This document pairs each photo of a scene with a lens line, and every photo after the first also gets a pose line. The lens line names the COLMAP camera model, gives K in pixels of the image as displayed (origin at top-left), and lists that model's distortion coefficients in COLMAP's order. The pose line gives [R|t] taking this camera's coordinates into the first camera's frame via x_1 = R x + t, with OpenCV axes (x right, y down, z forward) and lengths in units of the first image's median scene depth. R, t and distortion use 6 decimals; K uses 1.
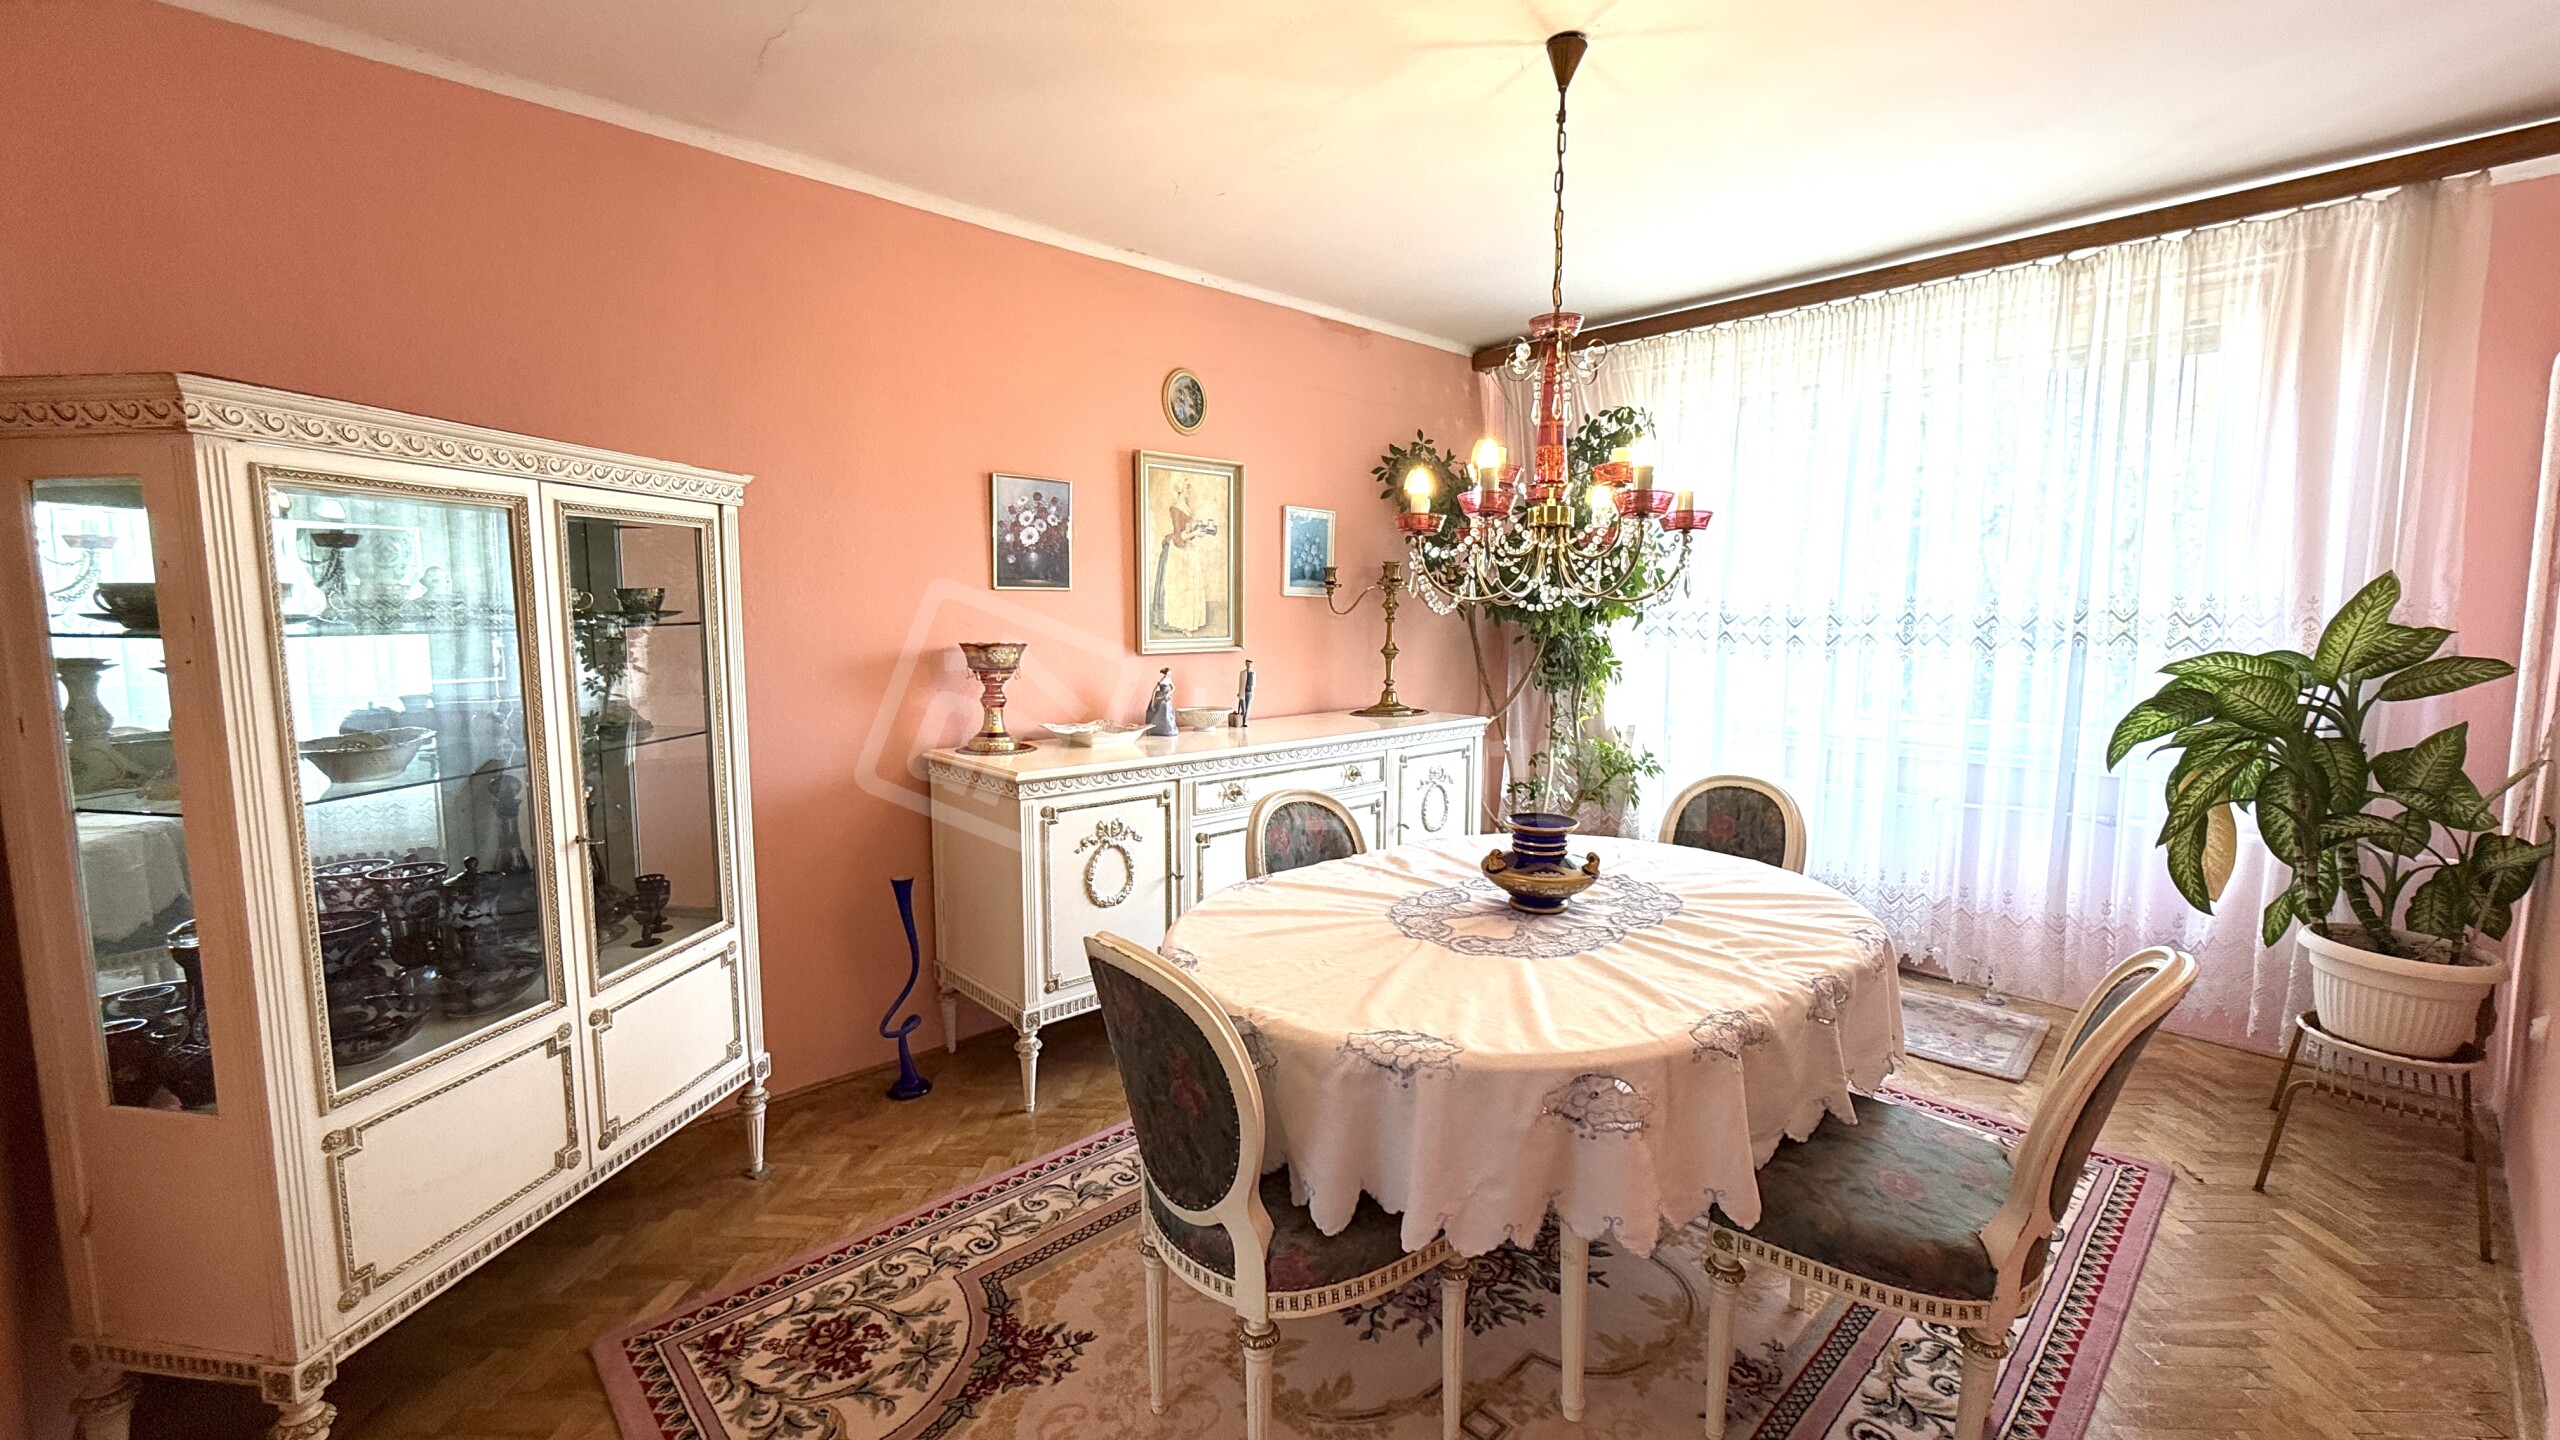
lens RADIAL K [[1023.8, 0, 1285.4], [0, 1023.8, 715.7], [0, 0, 1]] dist [-0.002024, -0.000044]
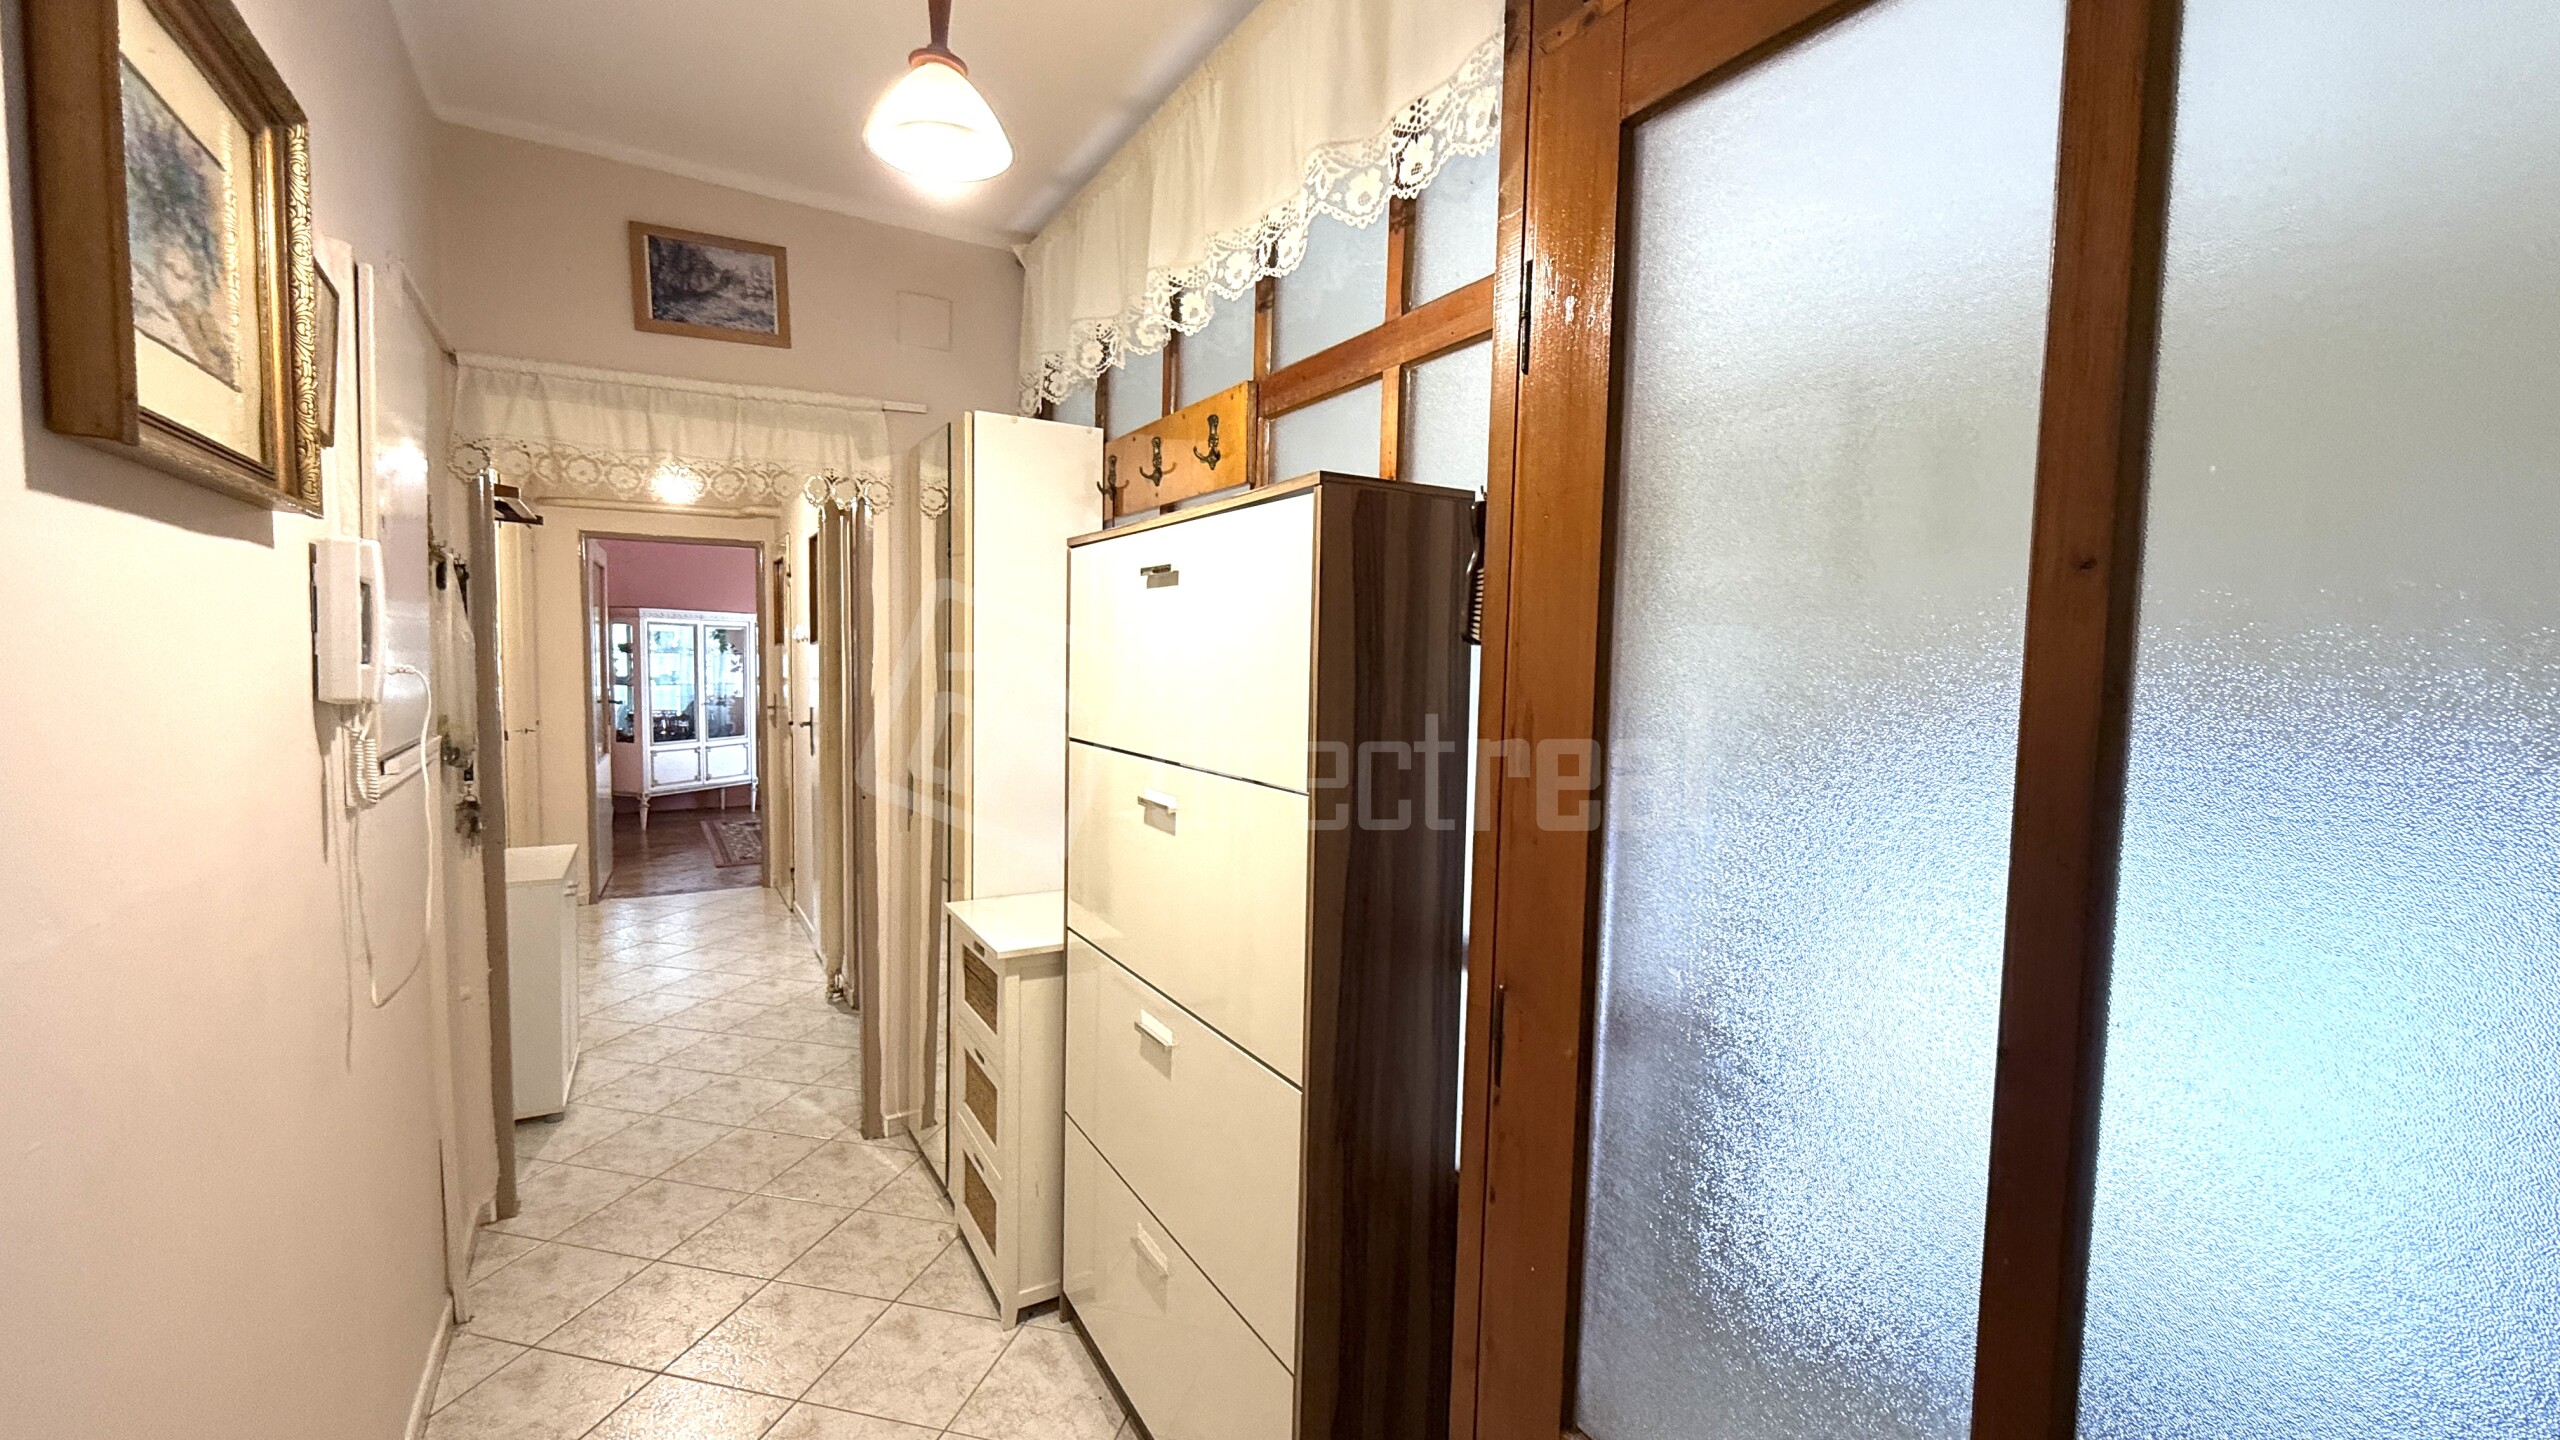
lens RADIAL K [[1106.7, 0, 1280.0], [0, 1106.7, 720.0], [0, 0, 1]] dist [-0.001339, -0.000052]
pose [[0.969190, 0.031227, -0.244327, 1.738089], [-0.042142, 0.998327, -0.039576, 0.171709], [0.242683, 0.048653, 0.968885, -1.813345]]
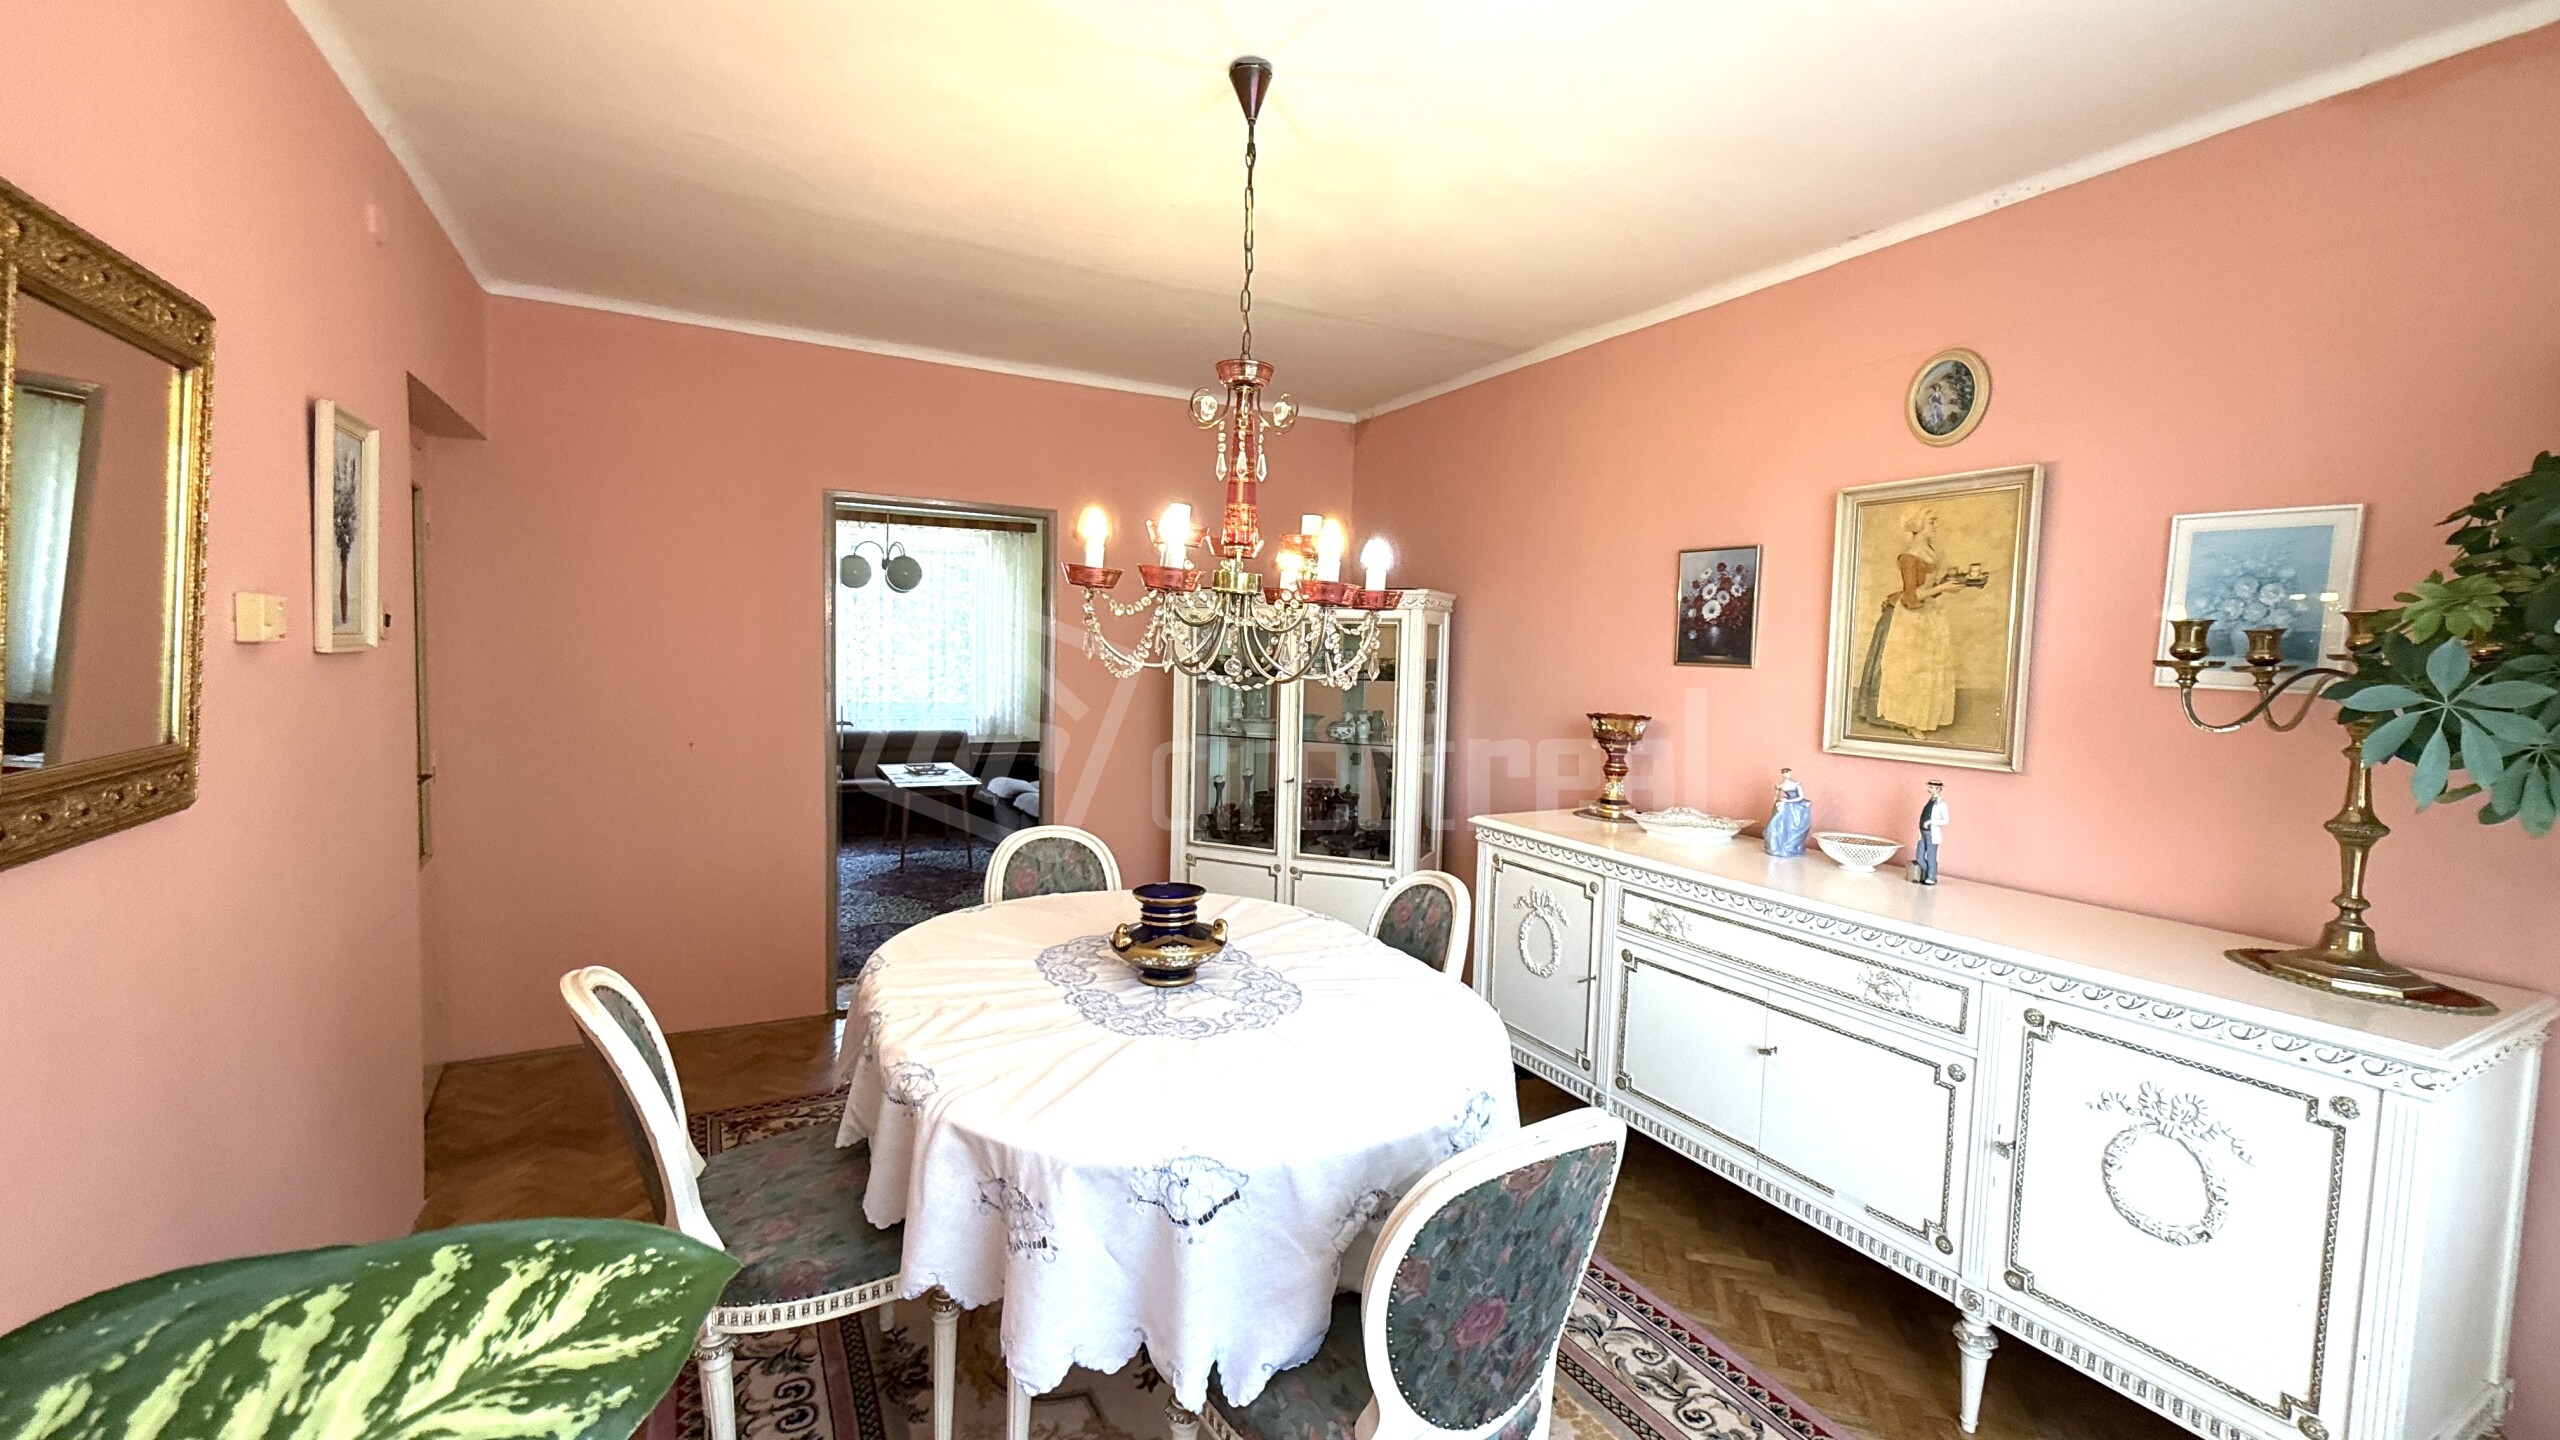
lens RADIAL K [[1023.8, 0, 1285.4], [0, 1023.8, 715.7], [0, 0, 1]] dist [-0.002024, -0.000044]
pose [[-0.250770, 0.052280, -0.966634, 0.819642], [-0.132925, 0.987223, 0.087878, -0.117431], [0.958877, 0.150527, -0.240616, 0.924162]]
